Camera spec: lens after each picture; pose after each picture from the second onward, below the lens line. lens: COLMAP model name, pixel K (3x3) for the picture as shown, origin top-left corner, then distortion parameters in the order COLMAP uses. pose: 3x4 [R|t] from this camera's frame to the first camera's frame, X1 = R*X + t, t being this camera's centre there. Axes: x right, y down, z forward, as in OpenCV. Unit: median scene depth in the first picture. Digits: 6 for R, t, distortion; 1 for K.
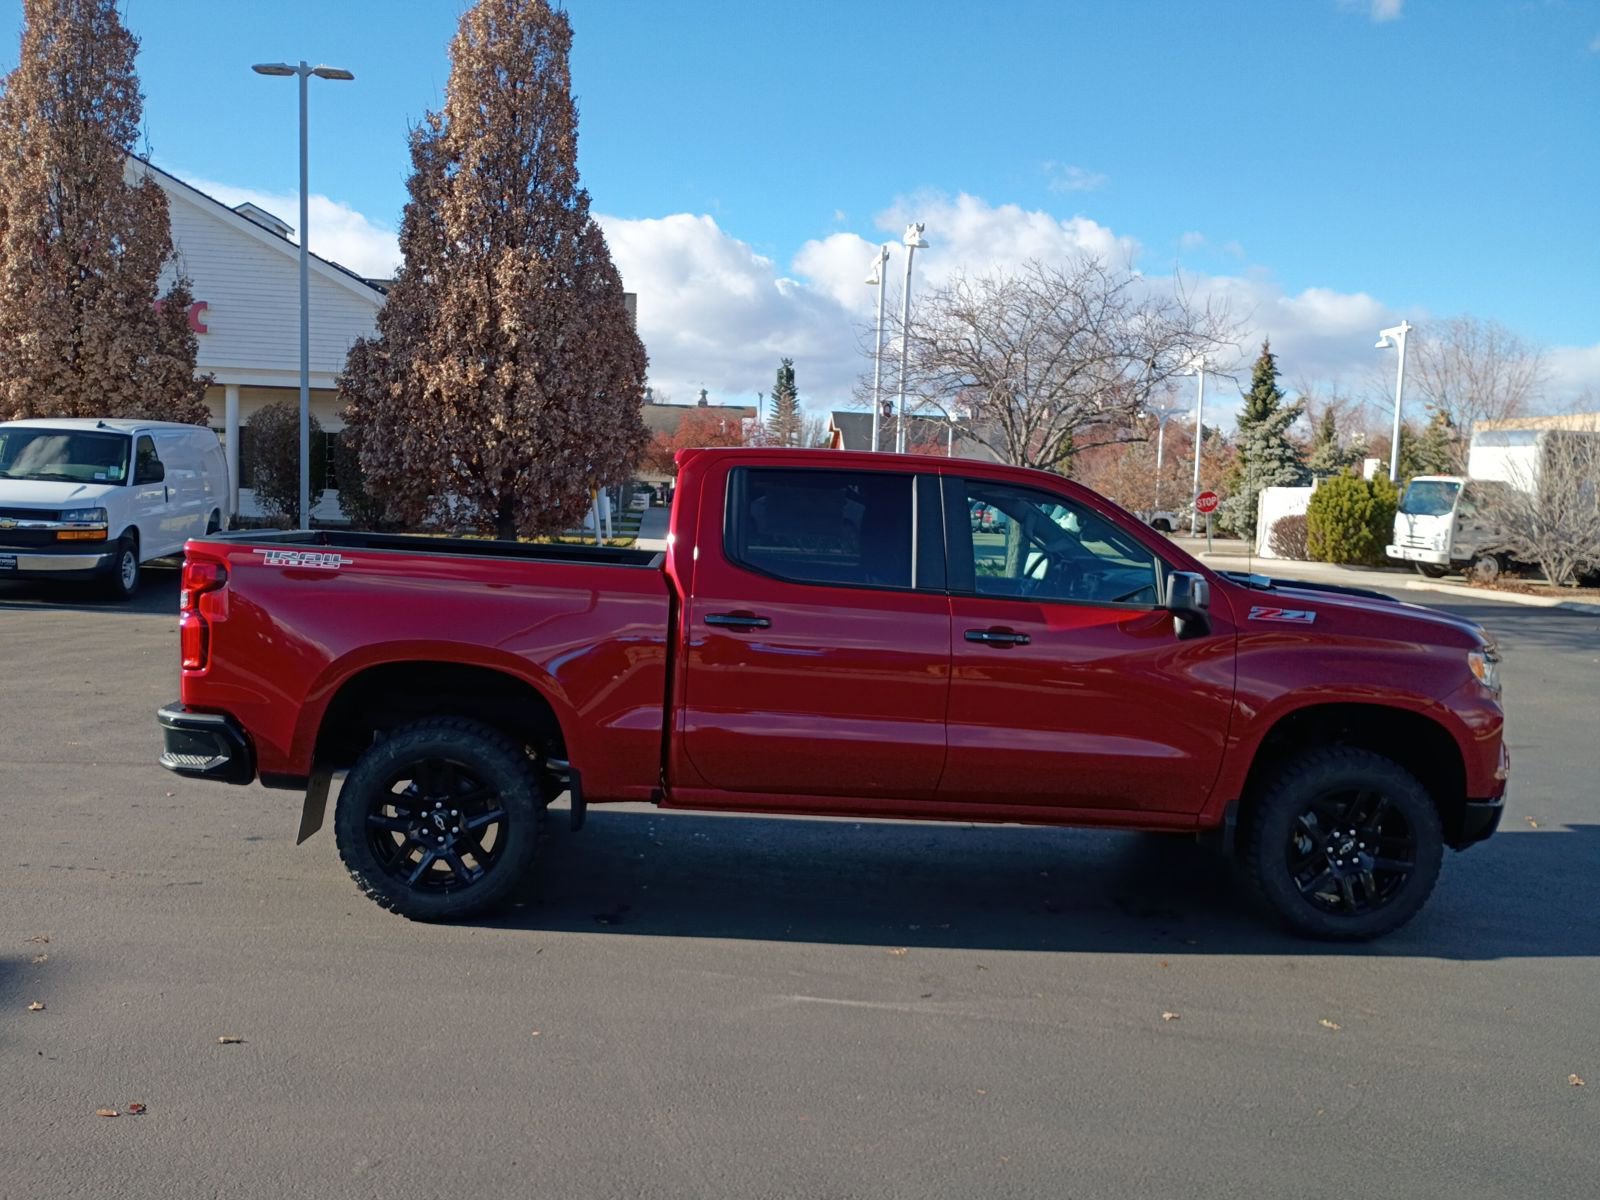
lens RADIAL K [[1344.7, 0, 800.0], [0, 1344.7, 600.0], [0, 0, 1]] dist [0.031179, -0.015946]
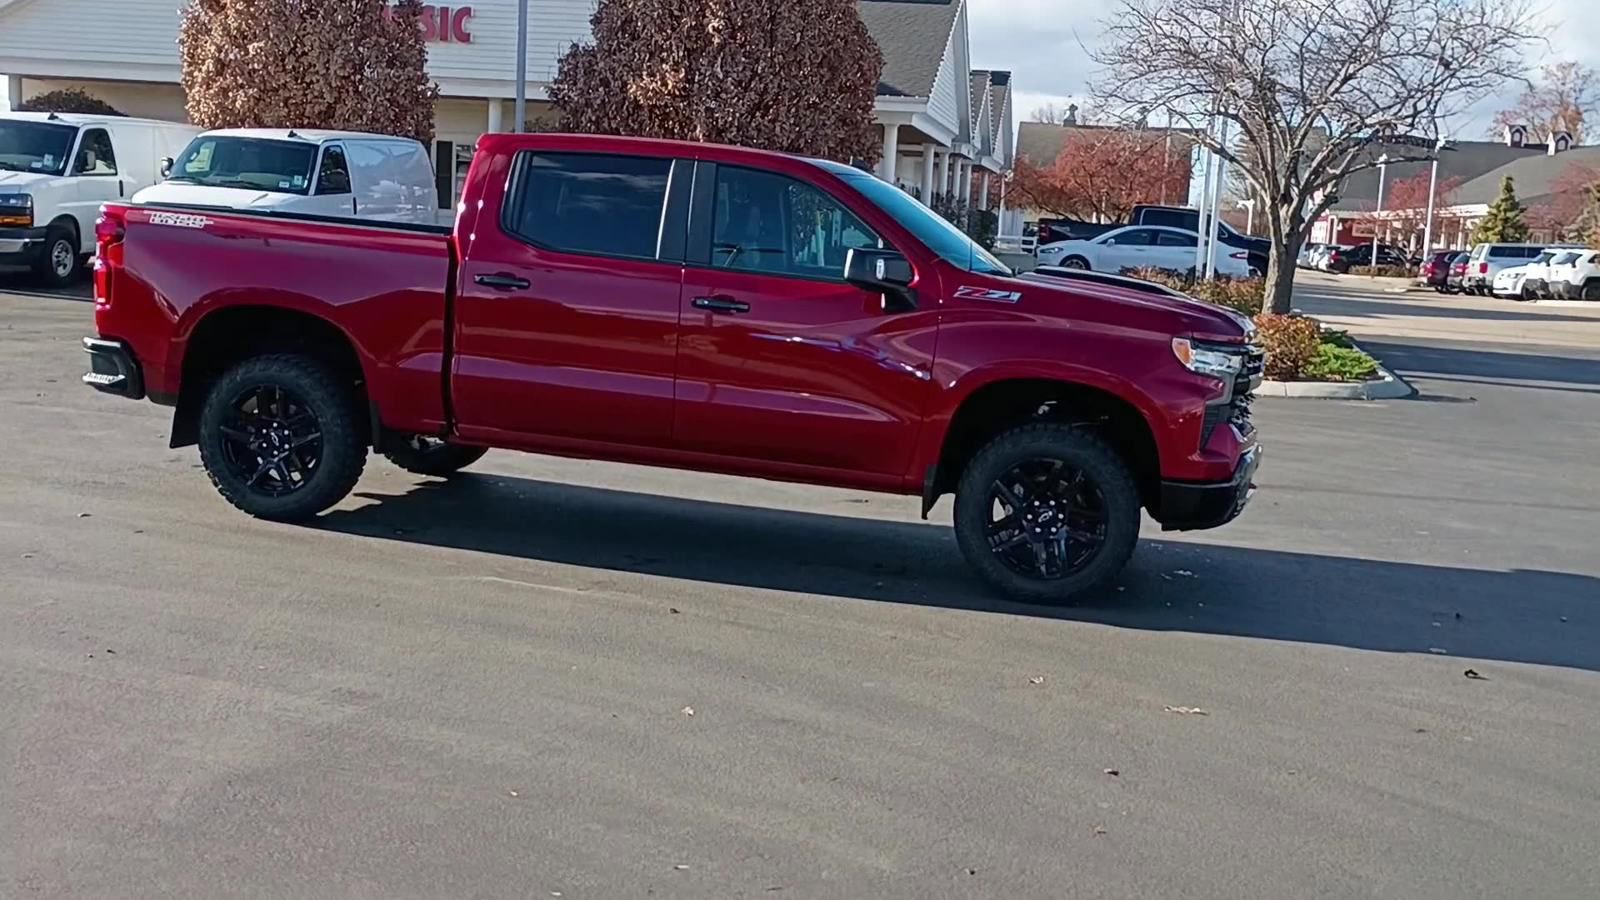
lens RADIAL K [[1713.2, 0, 800.0], [0, 1713.2, 450.0], [0, 0, 1]] dist [0.041779, -0.013141]
pose [[0.958127, 0.055879, -0.280838, 0.594557], [-0.044415, 0.997906, 0.047026, 0.075840], [0.282878, -0.032583, 0.958602, -0.344462]]
